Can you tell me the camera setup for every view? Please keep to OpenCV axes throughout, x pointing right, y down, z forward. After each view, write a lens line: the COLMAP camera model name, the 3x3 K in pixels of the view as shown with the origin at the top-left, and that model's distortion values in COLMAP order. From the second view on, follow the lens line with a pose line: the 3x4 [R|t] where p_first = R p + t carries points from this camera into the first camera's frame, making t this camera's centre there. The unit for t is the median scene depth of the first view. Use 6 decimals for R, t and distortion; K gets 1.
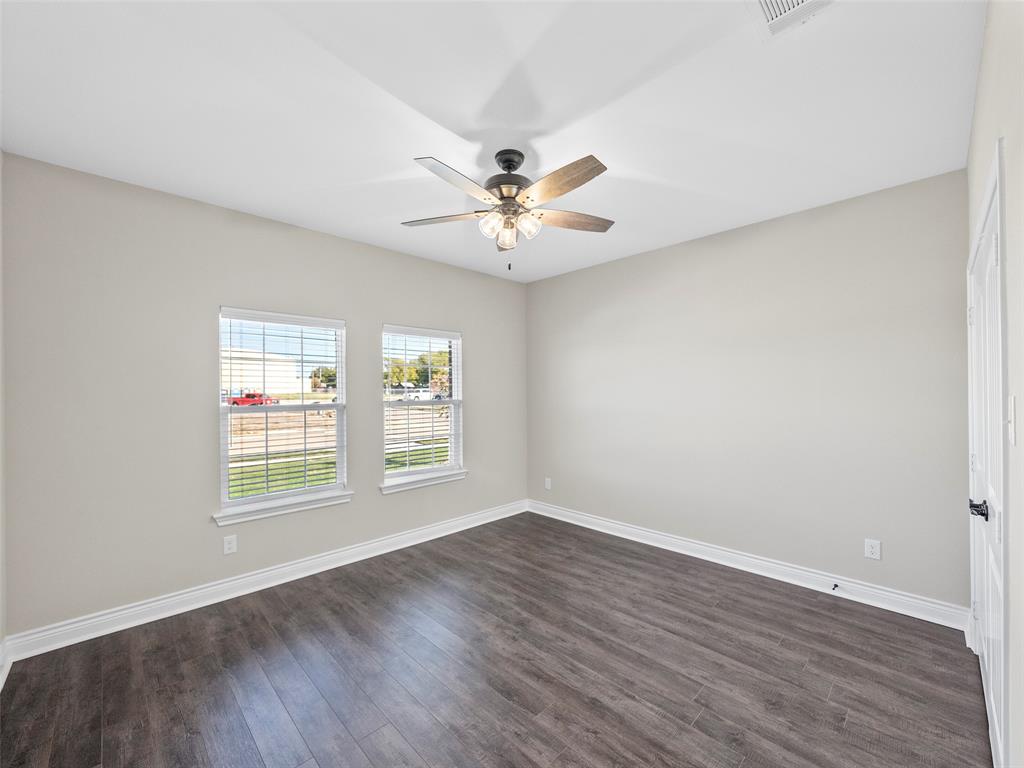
lens RADIAL K [[418.1, 0, 503.6], [0, 418.1, 383.9], [0, 0, 1]] dist [-0.000320, -0.000222]
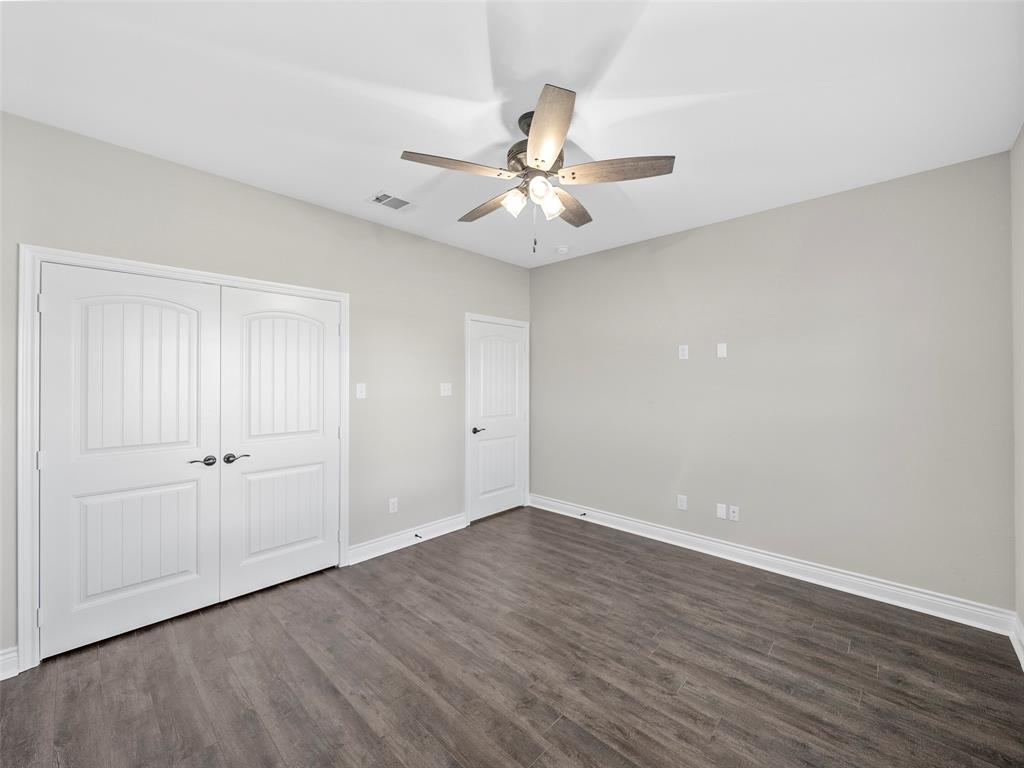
lens RADIAL K [[418.1, 0, 503.6], [0, 418.1, 383.9], [0, 0, 1]] dist [-0.000320, -0.000222]
pose [[-0.999213, 0.006802, -0.039082, 0.116328], [0.007307, 0.999891, -0.012792, 0.035708], [0.038991, -0.013068, -0.999154, 1.851633]]
